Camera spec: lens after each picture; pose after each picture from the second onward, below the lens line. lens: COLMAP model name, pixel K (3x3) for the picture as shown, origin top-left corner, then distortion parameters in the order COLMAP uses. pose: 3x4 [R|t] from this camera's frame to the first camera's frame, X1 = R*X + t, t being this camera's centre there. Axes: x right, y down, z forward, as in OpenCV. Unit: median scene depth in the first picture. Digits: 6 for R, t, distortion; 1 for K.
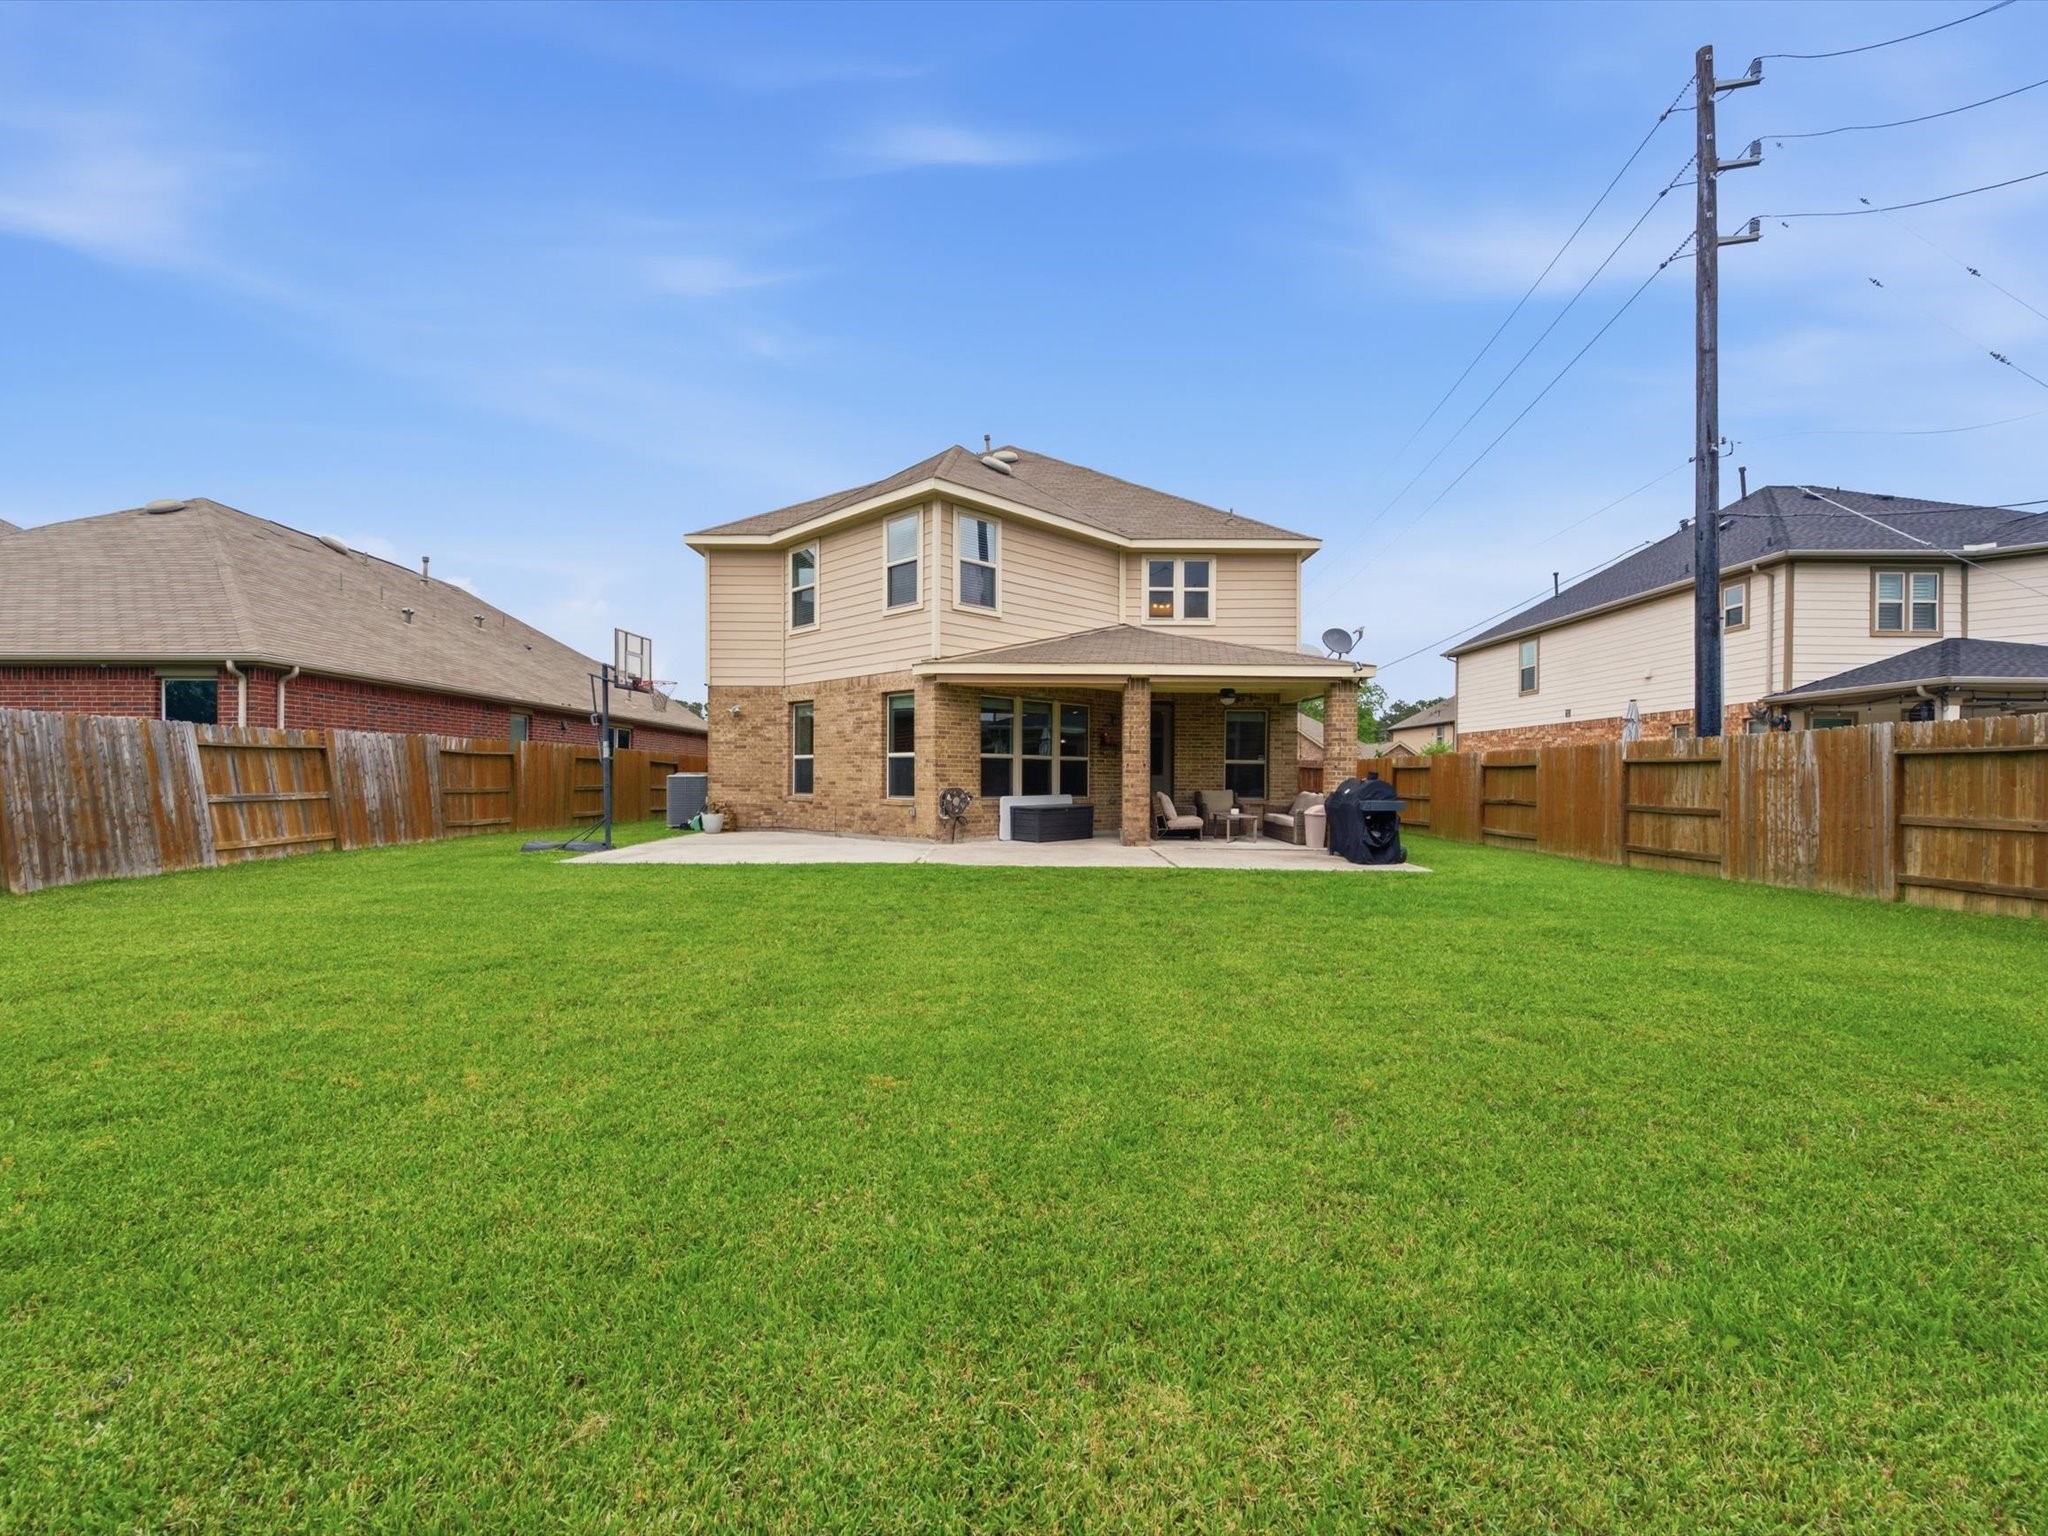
lens RADIAL K [[925.3, 0, 1044.5], [0, 925.3, 781.5], [0, 0, 1]] dist [-0.000460, -0.000003]
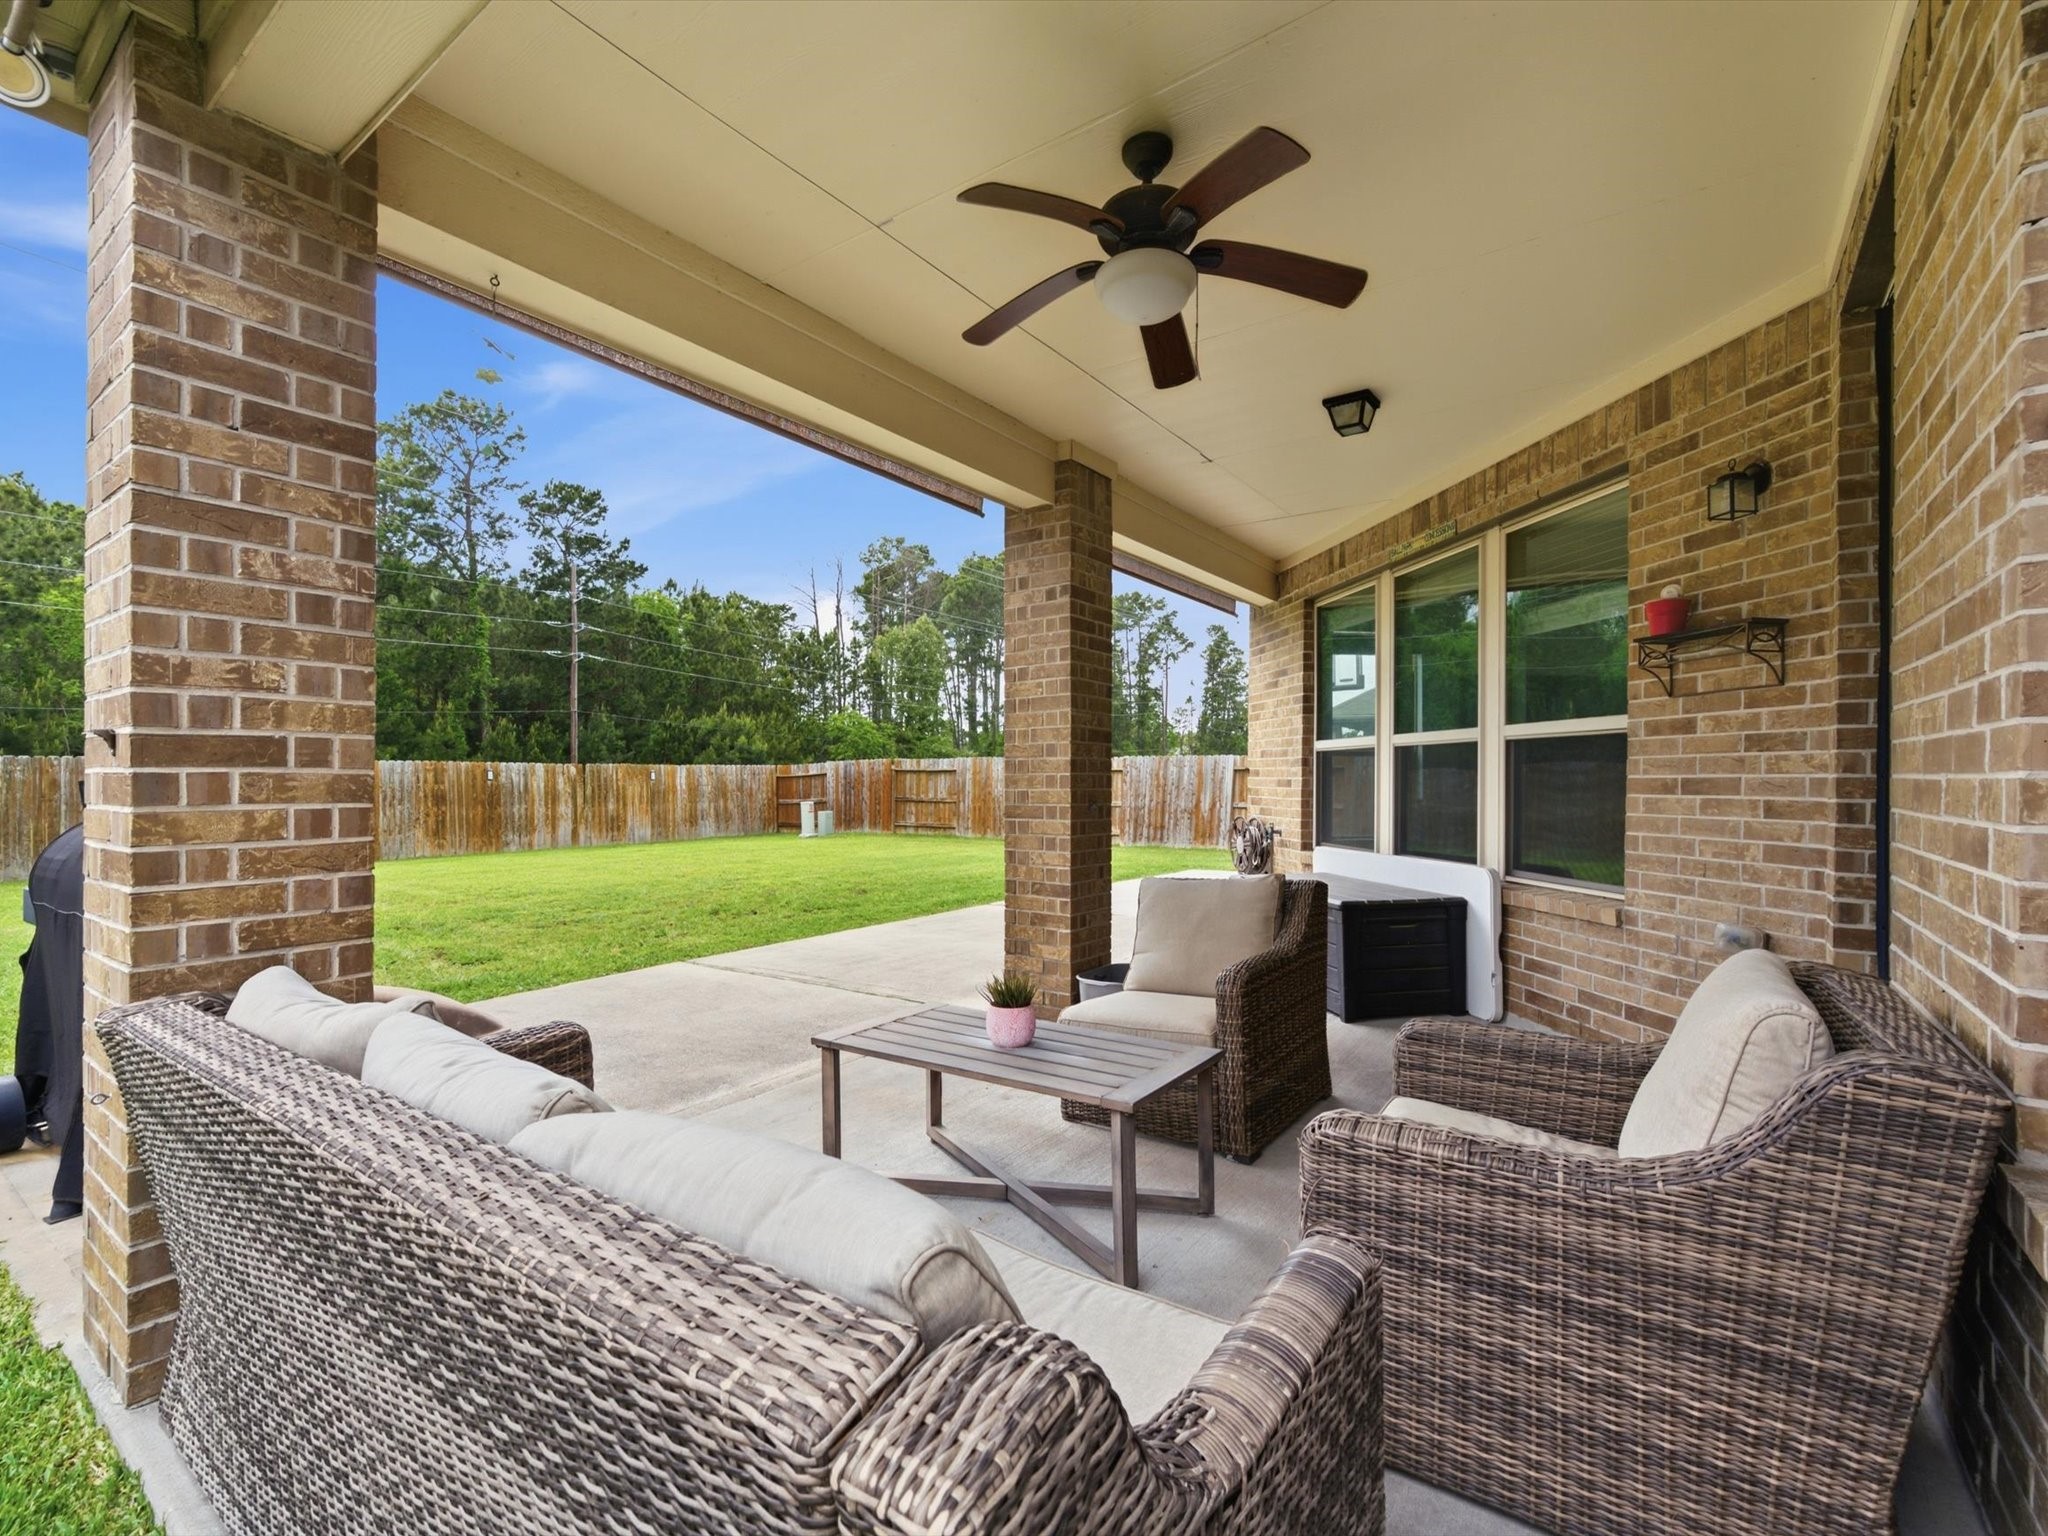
lens RADIAL K [[925.3, 0, 1044.5], [0, 925.3, 781.5], [0, 0, 1]] dist [-0.000460, -0.000003]
pose [[-0.477699, -0.008069, -0.878487, 0.592345], [-0.000348, 0.999959, -0.008996, -0.005128], [0.878524, -0.003992, -0.477682, 1.444476]]
